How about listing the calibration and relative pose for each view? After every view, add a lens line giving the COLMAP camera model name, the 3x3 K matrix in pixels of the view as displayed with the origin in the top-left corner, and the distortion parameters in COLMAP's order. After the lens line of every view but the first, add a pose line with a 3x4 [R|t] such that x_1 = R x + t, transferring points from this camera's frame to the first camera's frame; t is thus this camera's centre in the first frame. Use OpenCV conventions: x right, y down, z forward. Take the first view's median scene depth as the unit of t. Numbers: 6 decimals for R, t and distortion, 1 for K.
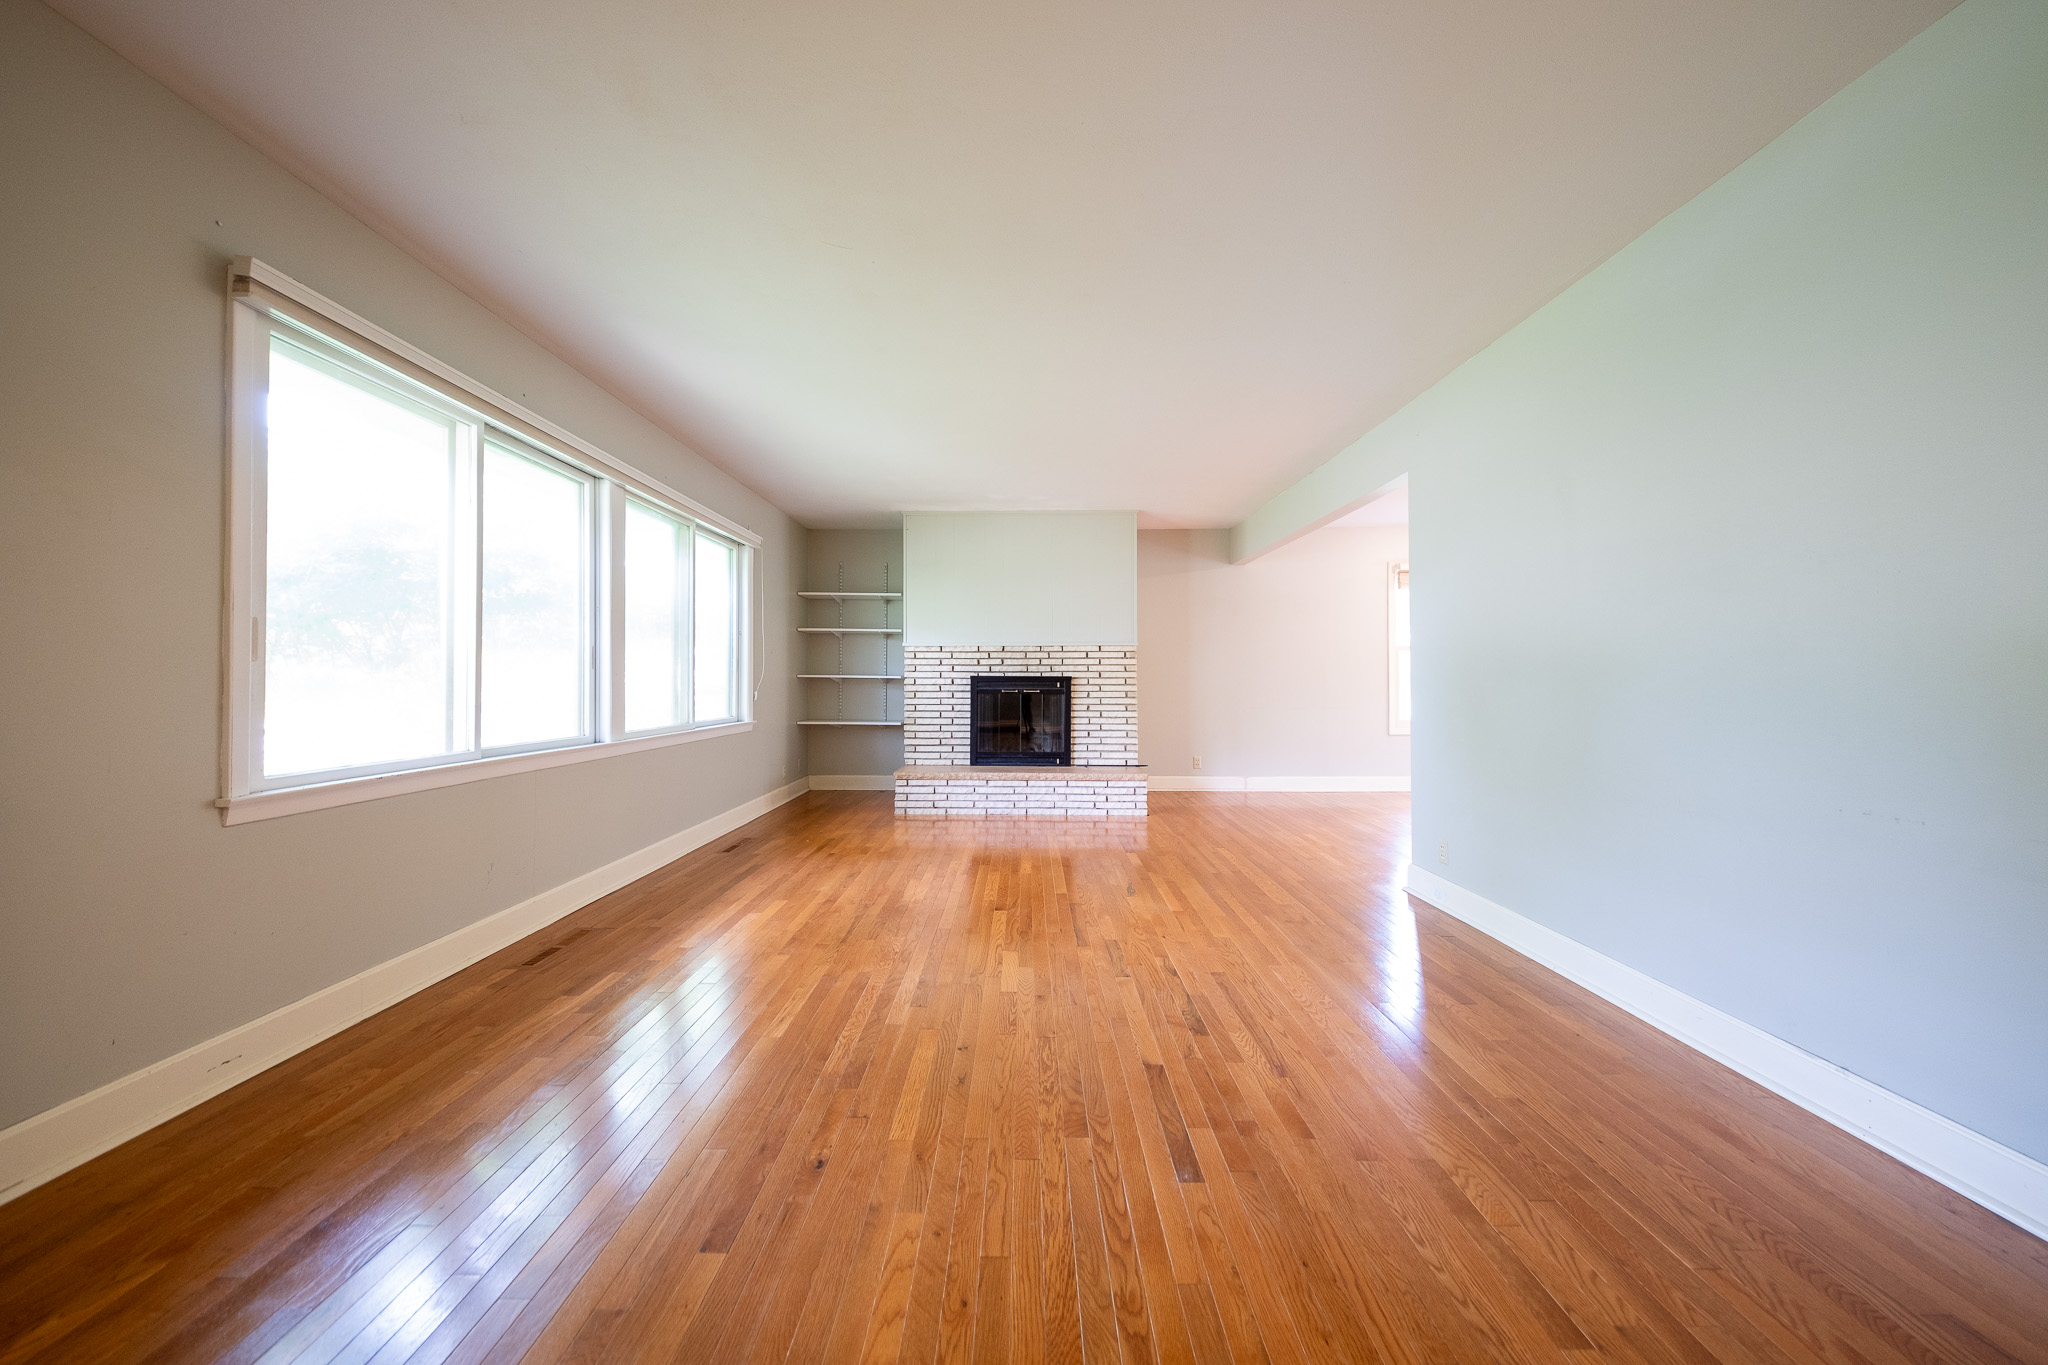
lens RADIAL K [[683.1, 0, 1024.0], [0, 683.1, 682.5], [0, 0, 1]] dist [0.010060, -0.000048]
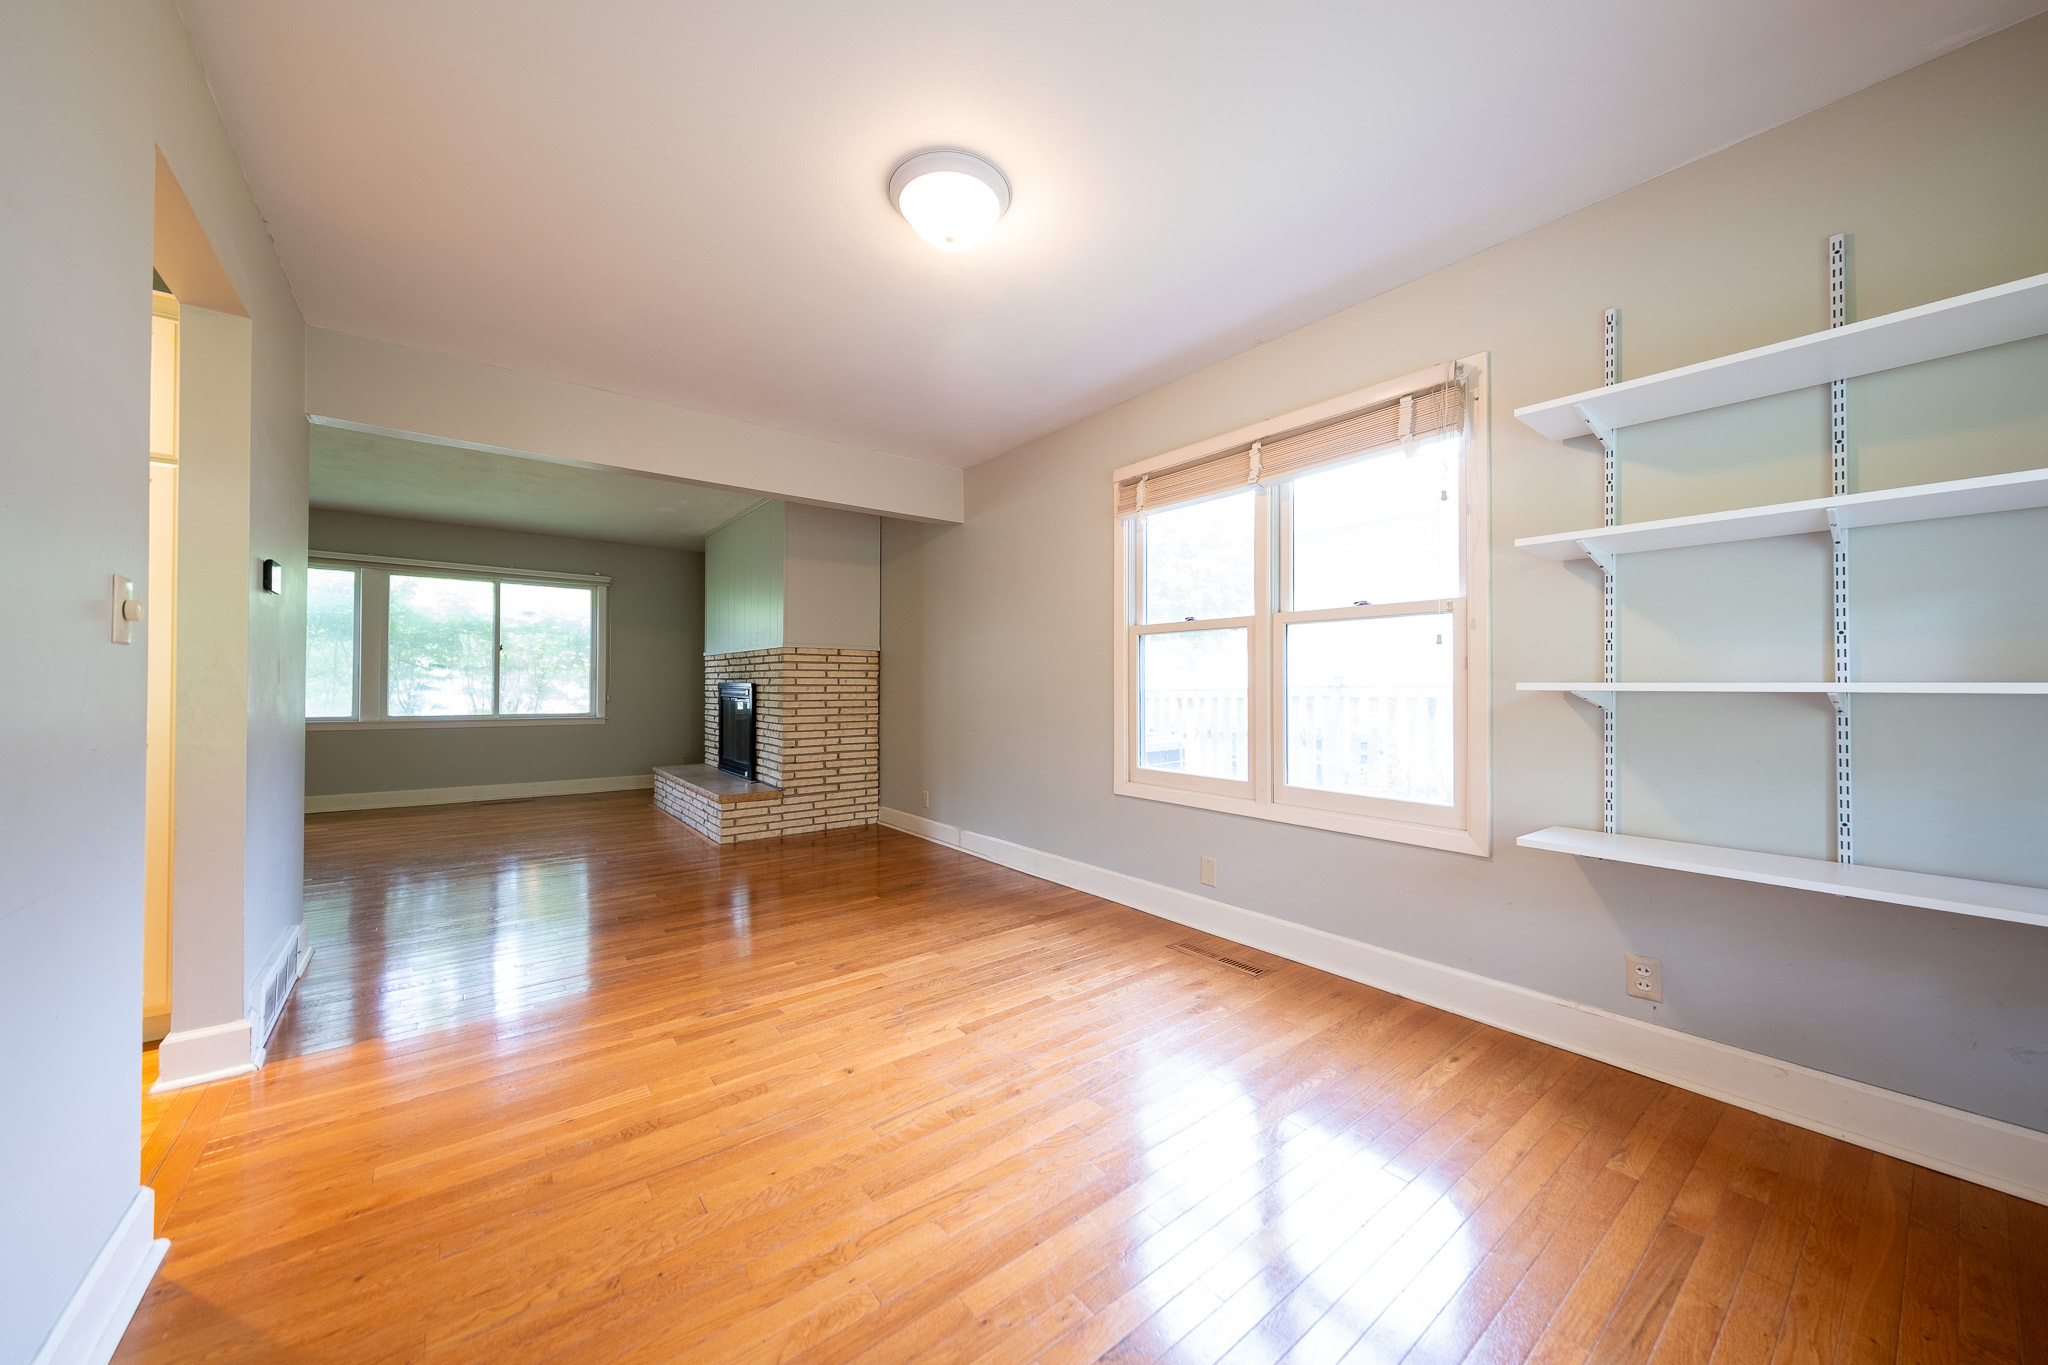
lens RADIAL K [[683.1, 0, 1024.0], [0, 683.1, 682.5], [0, 0, 1]] dist [0.010060, -0.000048]
pose [[0.632016, 0.002615, -0.774951, 1.031516], [-0.006684, 0.999976, -0.002076, -0.009799], [0.774926, 0.006492, 0.632018, 0.701388]]
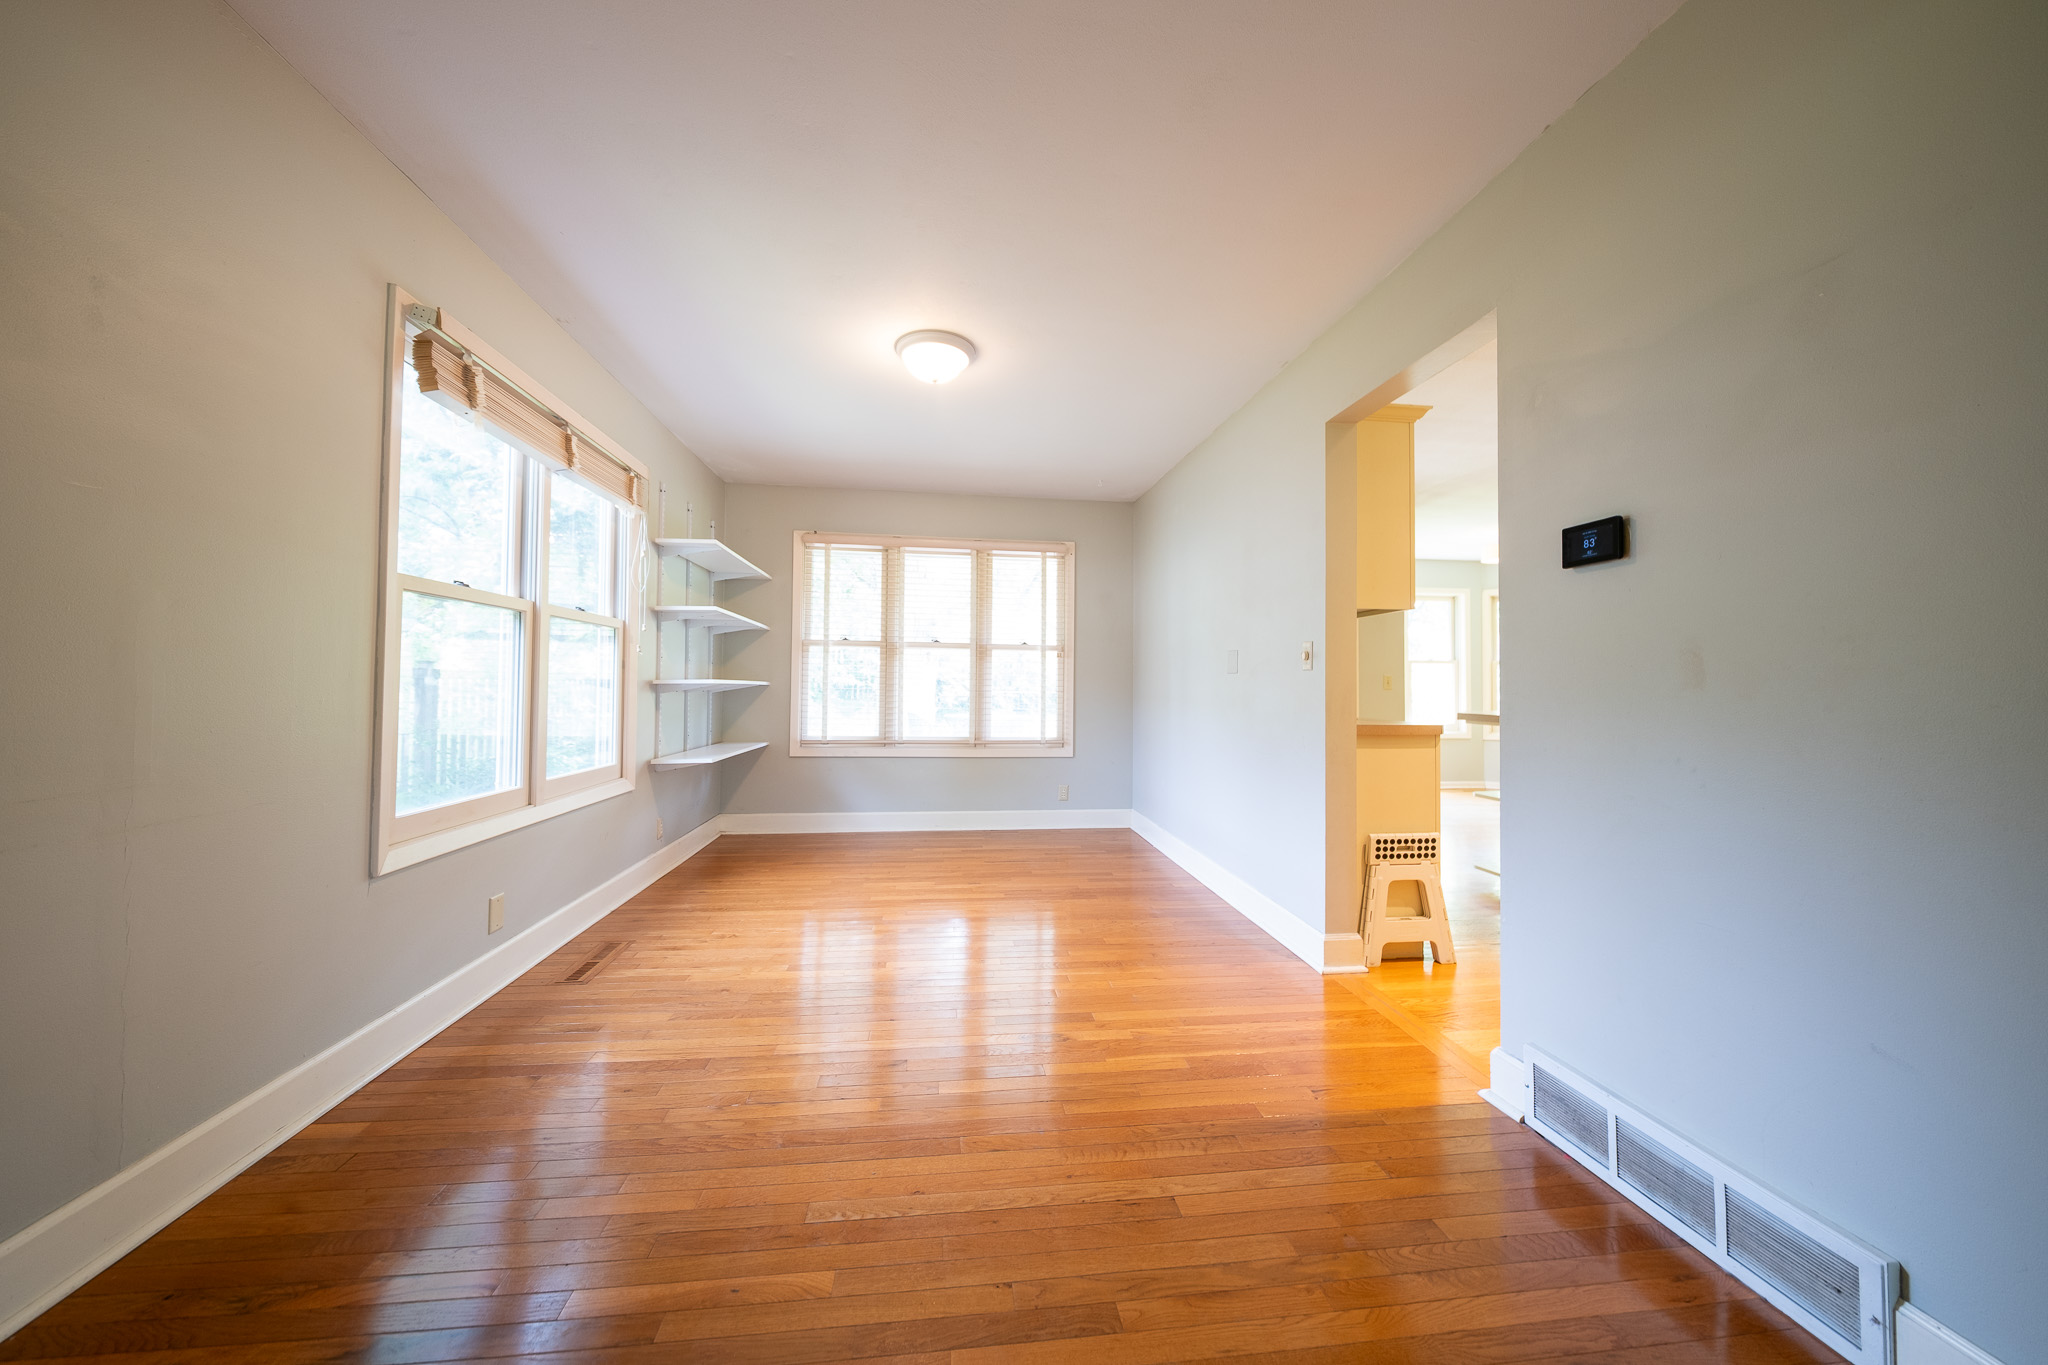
lens RADIAL K [[683.1, 0, 1024.0], [0, 683.1, 682.5], [0, 0, 1]] dist [0.010060, -0.000048]
pose [[-0.117941, 0.005498, 0.993005, 0.244447], [-0.008439, 0.999943, -0.006538, -0.008097], [-0.992985, -0.009151, -0.117888, 0.877549]]
